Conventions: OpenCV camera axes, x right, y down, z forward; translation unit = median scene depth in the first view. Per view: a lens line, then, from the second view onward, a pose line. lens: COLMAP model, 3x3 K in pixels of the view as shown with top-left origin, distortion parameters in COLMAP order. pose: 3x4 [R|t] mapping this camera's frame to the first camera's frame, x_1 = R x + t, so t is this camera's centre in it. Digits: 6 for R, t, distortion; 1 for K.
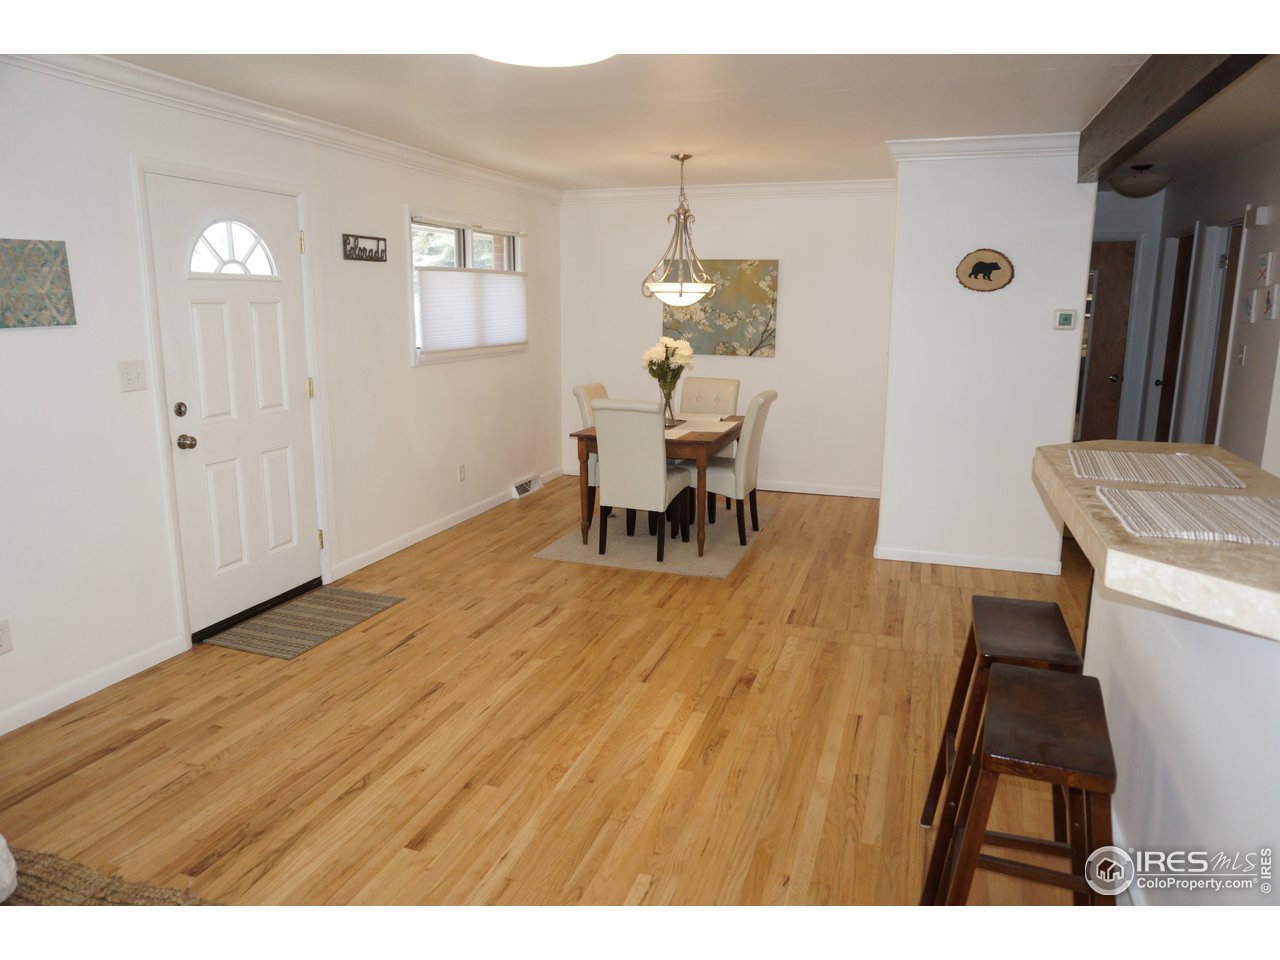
lens RADIAL K [[871.2, 0, 634.8], [0, 871.2, 476.9], [0, 0, 1]] dist [-0.060860, 0.045791]
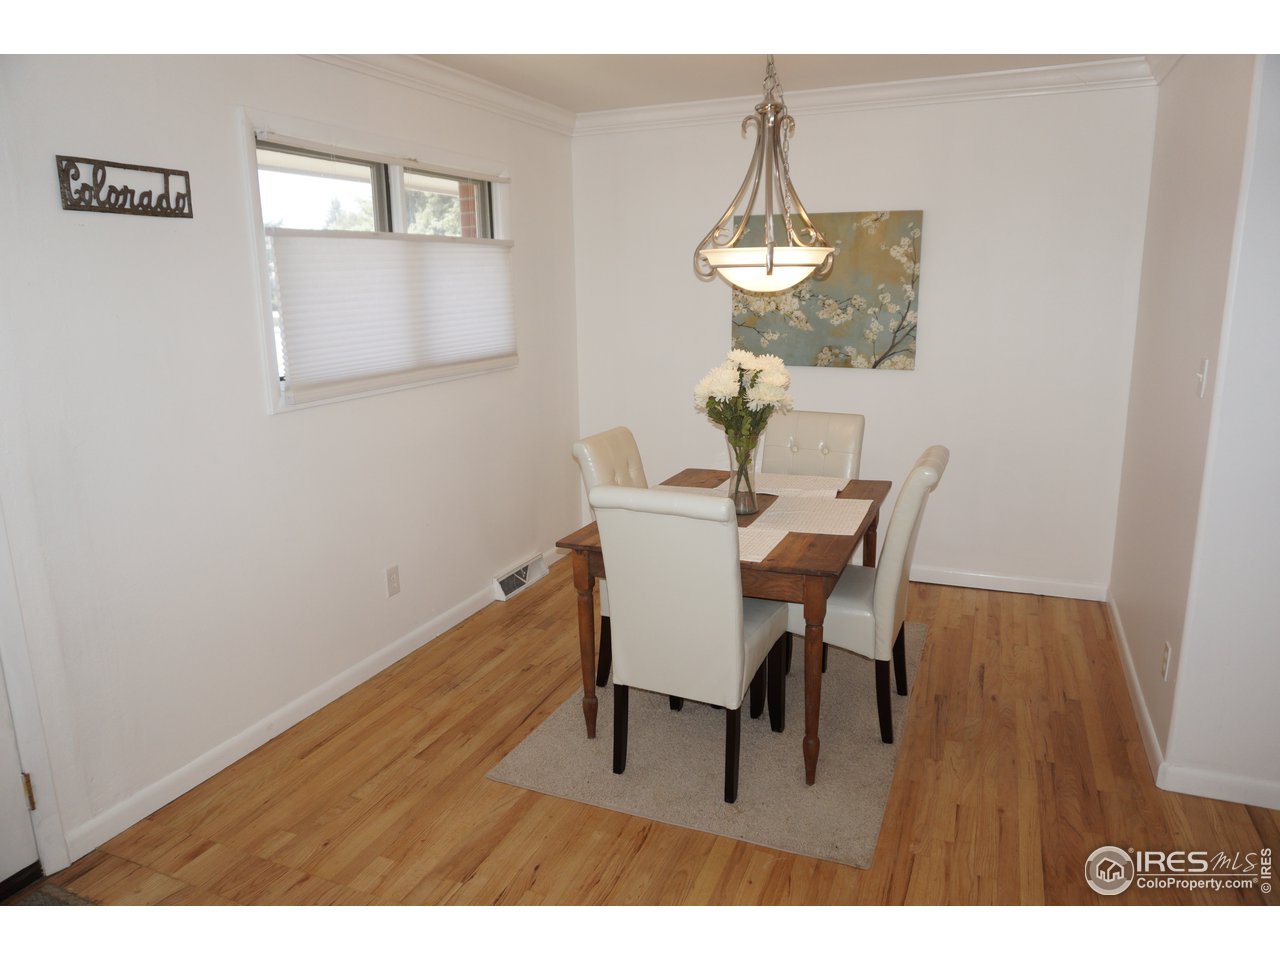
lens RADIAL K [[871.2, 0, 634.8], [0, 871.2, 476.9], [0, 0, 1]] dist [-0.060860, 0.045791]
pose [[0.997128, -0.004751, -0.075585, 0.011317], [0.006260, 0.999785, 0.019746, -0.092830], [0.075475, -0.020163, 0.996944, 0.456599]]
